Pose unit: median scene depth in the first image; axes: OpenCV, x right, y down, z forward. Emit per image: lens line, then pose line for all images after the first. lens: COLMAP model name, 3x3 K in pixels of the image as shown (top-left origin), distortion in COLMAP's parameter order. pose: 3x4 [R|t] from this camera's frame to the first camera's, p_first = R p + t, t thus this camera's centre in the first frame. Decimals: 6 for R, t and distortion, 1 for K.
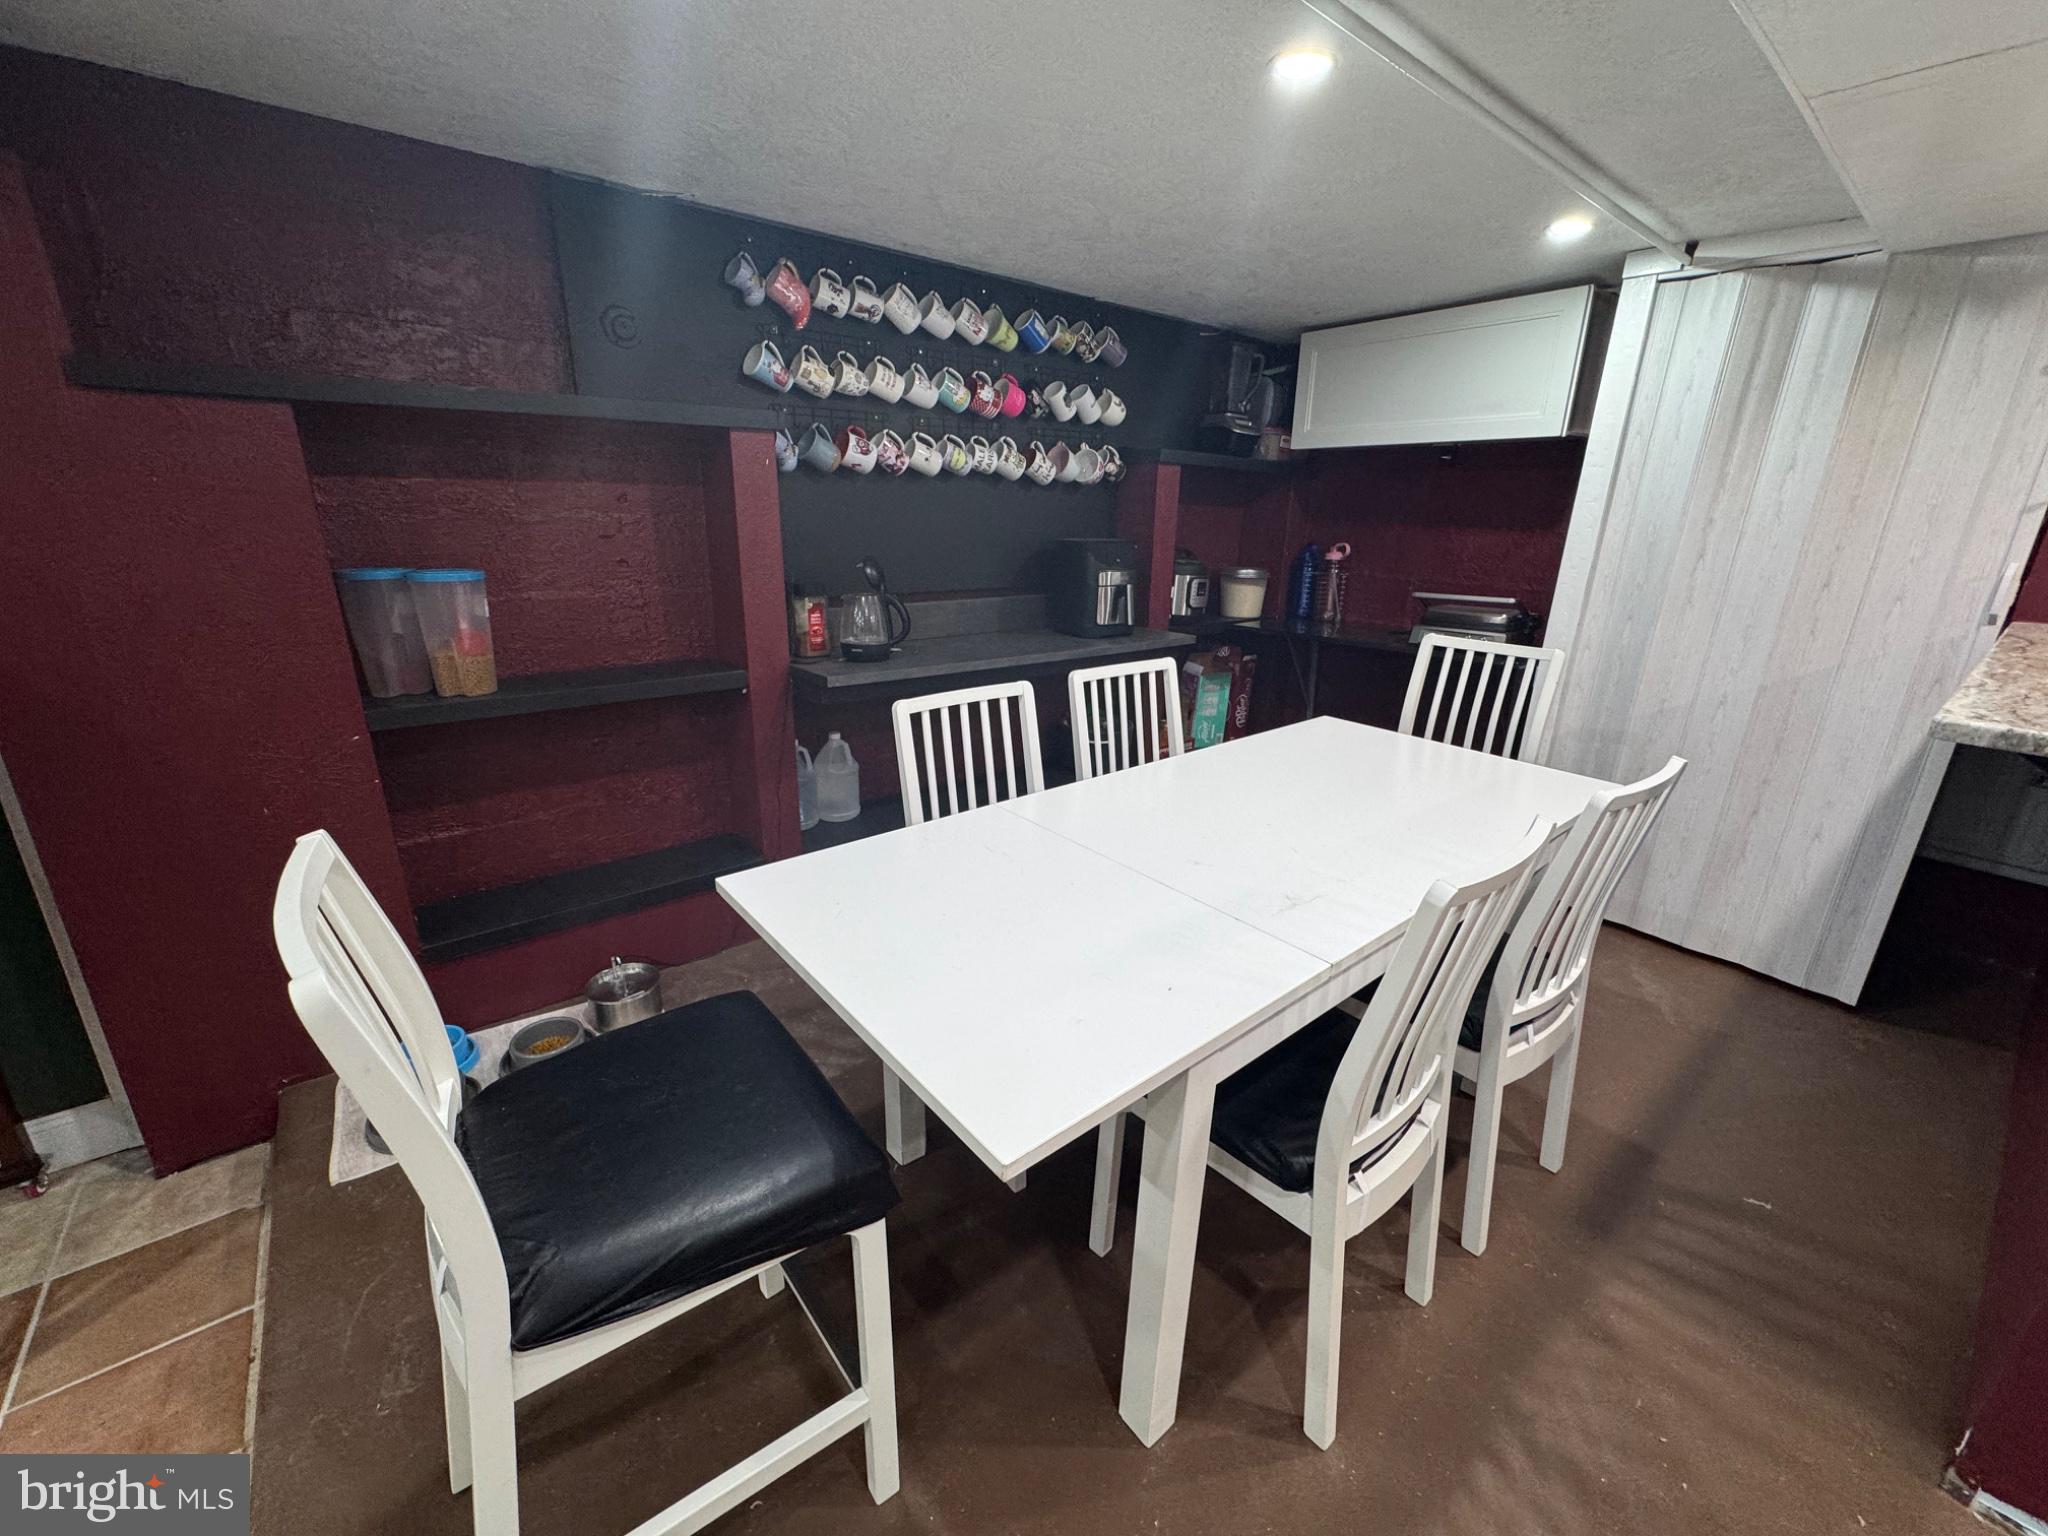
lens RADIAL K [[818.6, 0, 1022.2], [0, 818.6, 768.1], [0, 0, 1]] dist [-0.001460, 0.001059]
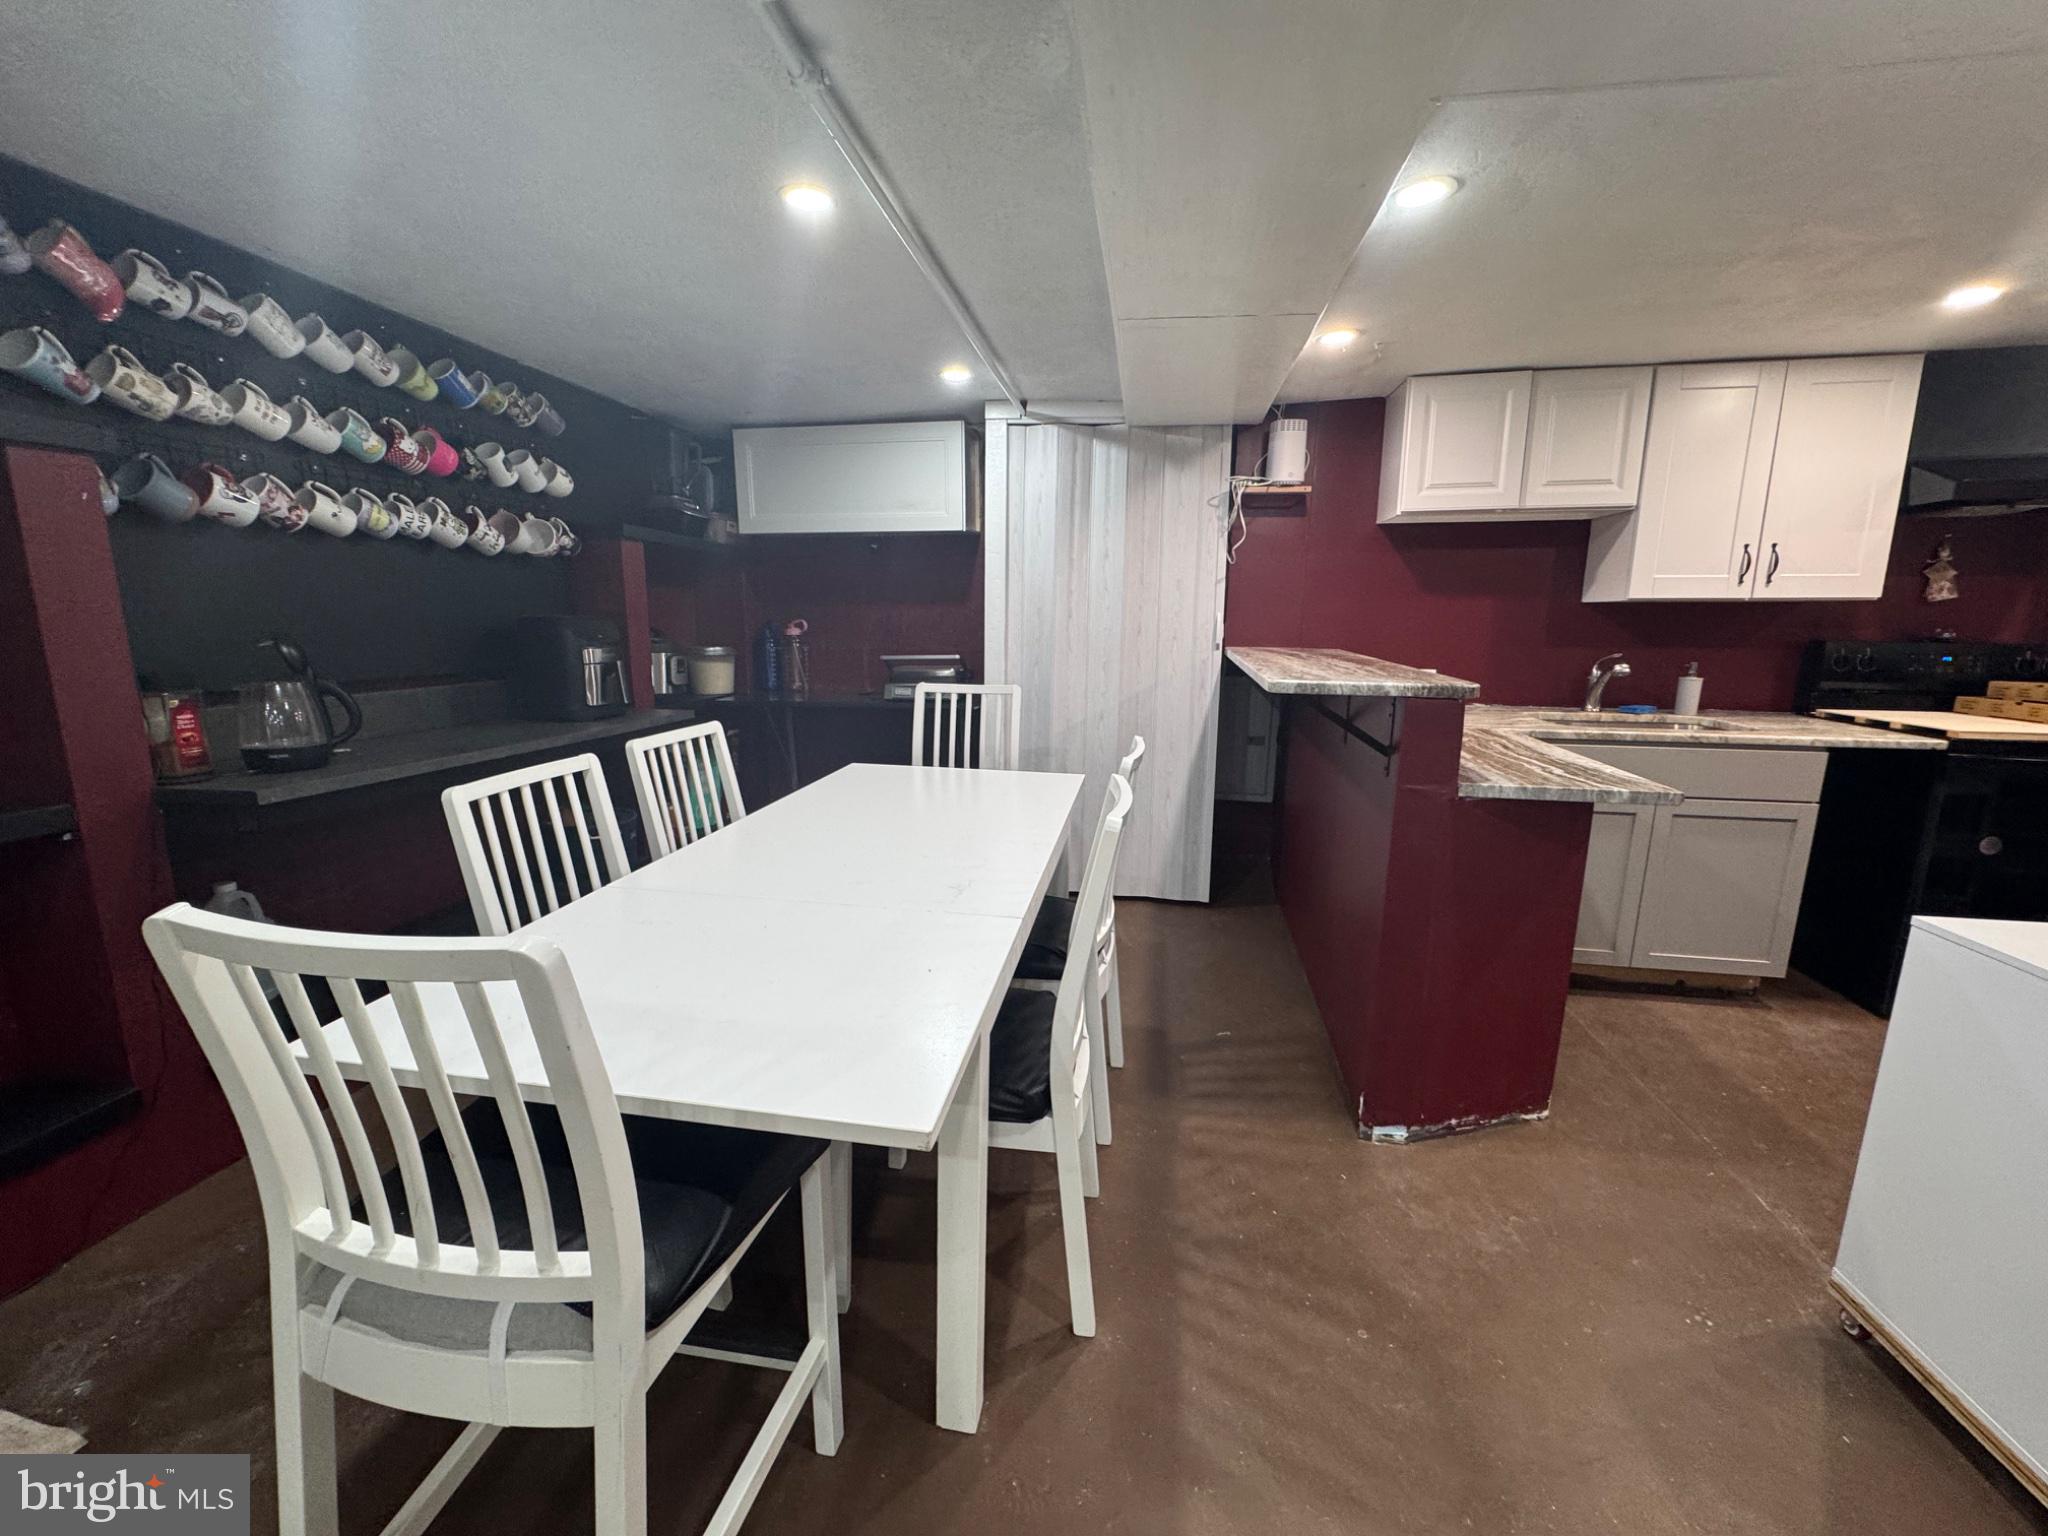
lens RADIAL K [[818.6, 0, 1019.5], [0, 818.6, 769.1], [0, 0, 1]] dist [-0.001460, 0.001059]
pose [[0.752170, -0.134307, 0.645137, -0.174863], [0.206810, 0.977659, -0.037588, 0.032288], [-0.625675, 0.161694, 0.763142, 0.022169]]
